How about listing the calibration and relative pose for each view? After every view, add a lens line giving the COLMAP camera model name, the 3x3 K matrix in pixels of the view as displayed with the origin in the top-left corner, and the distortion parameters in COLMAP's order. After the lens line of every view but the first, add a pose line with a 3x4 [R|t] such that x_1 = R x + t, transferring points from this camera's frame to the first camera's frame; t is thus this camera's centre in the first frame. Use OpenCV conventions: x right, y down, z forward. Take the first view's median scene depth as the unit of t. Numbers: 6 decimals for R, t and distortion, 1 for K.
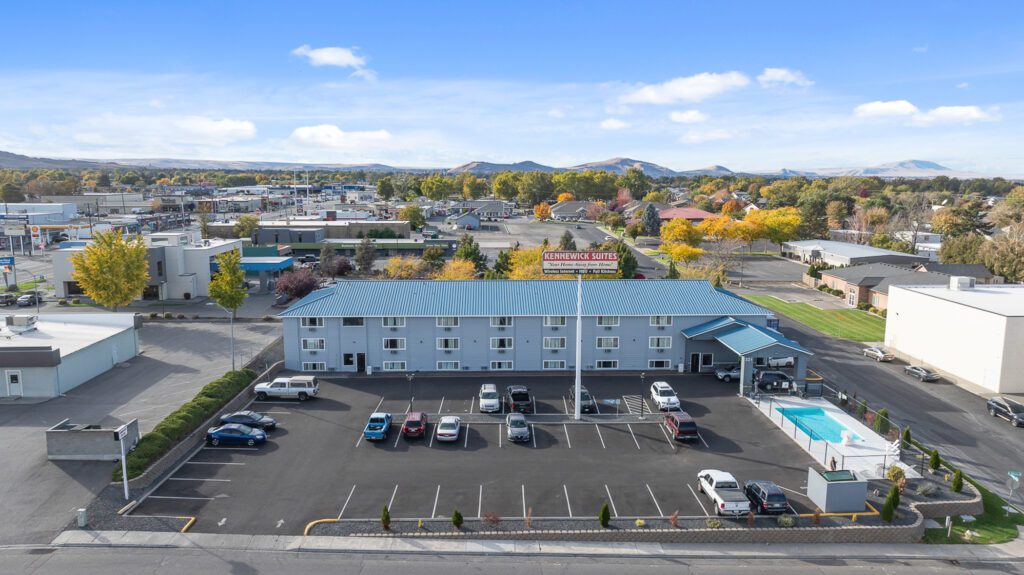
lens RADIAL K [[740.9, 0, 511.3], [0, 740.9, 284.4], [0, 0, 1]] dist [-0.022555, 0.015974]
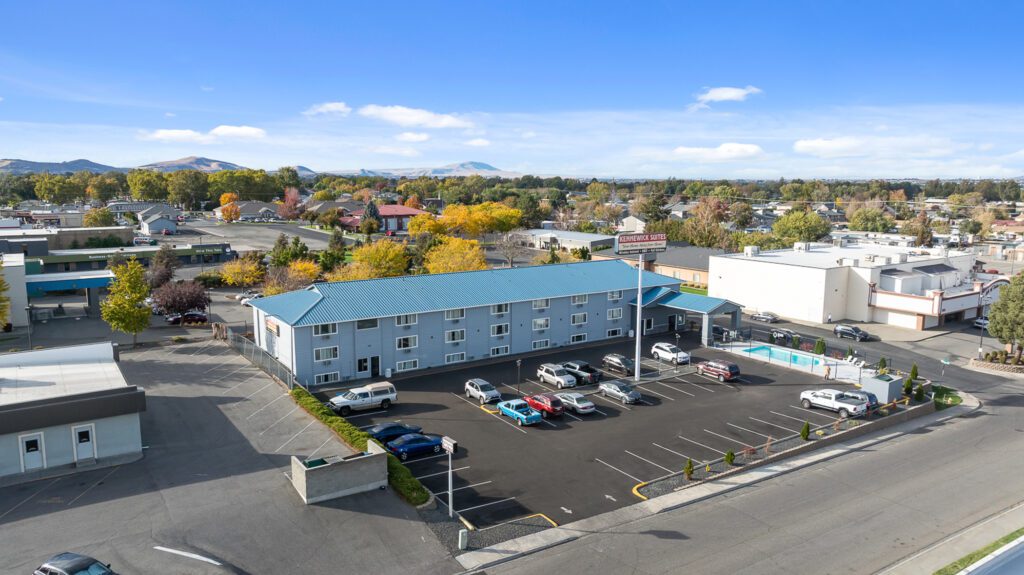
lens RADIAL K [[740.9, 0, 513.4], [0, 740.9, 291.0], [0, 0, 1]] dist [-0.022555, 0.015974]
pose [[0.838648, -0.083149, 0.538290, -0.556111], [0.078865, 0.996402, 0.031043, -0.005721], [-0.538934, 0.016418, 0.842188, 0.110491]]
